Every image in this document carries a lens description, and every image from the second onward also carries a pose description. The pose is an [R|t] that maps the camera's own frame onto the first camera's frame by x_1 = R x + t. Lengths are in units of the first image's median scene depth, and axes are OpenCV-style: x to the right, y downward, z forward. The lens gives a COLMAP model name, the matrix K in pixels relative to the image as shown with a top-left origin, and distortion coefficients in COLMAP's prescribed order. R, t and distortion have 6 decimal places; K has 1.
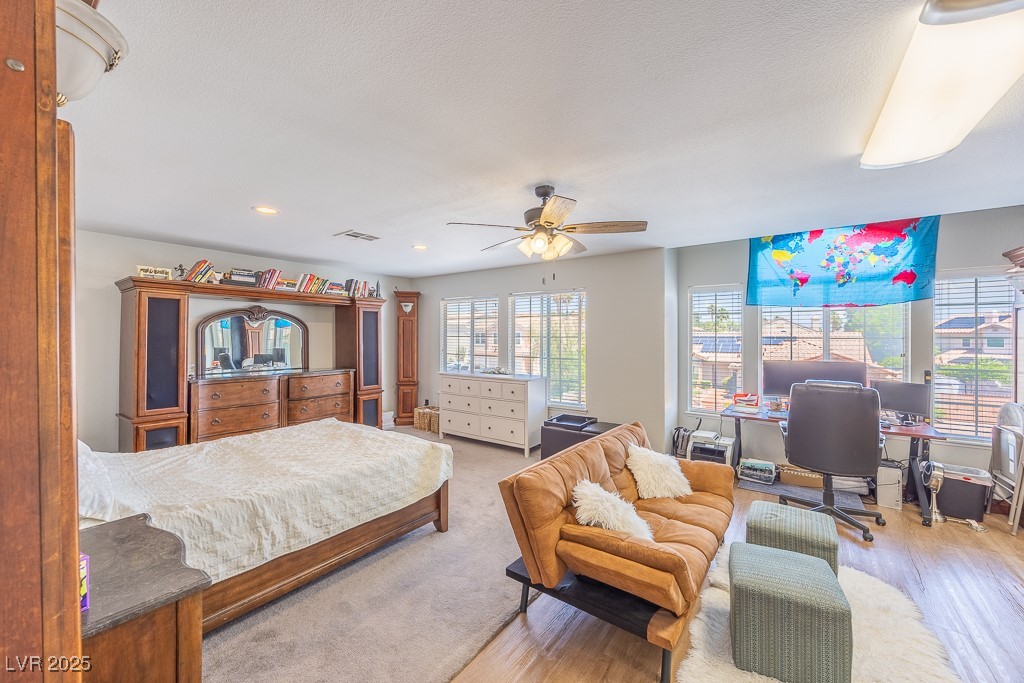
lens RADIAL K [[396.3, 0, 516.4], [0, 396.3, 335.3], [0, 0, 1]] dist [-0.003788, -0.000143]
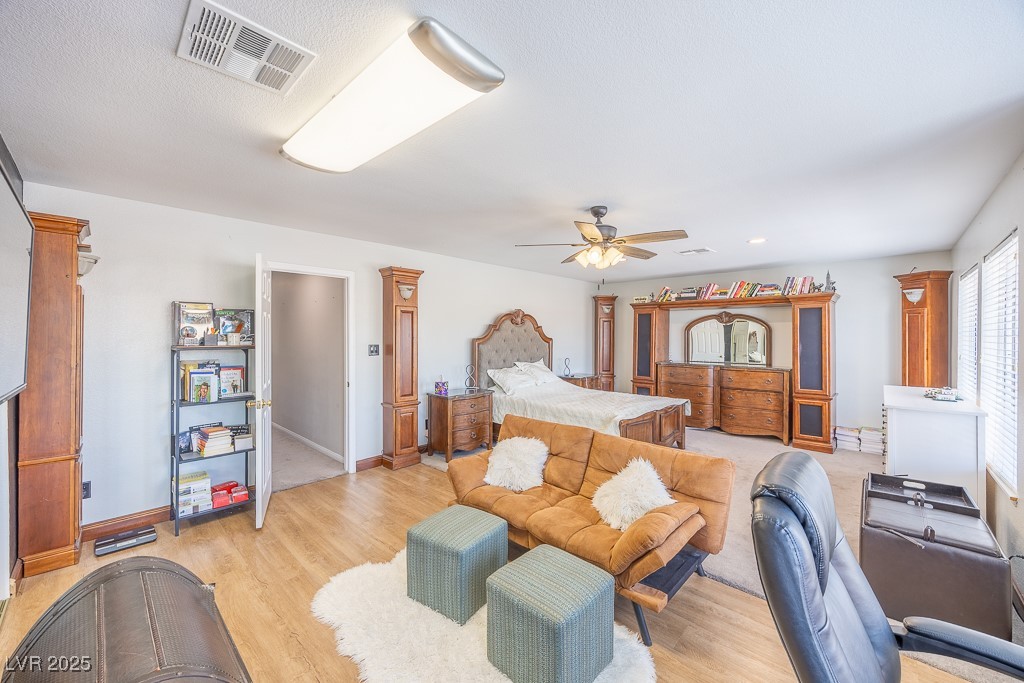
lens RADIAL K [[395.7, 0, 506.3], [0, 395.7, 350.7], [0, 0, 1]] dist [-0.001433, -0.000420]
pose [[-0.145150, 0.038571, -0.988658, 0.760510], [0.001416, 0.999247, 0.038776, 0.000719], [0.989409, 0.004228, -0.145095, 0.526106]]
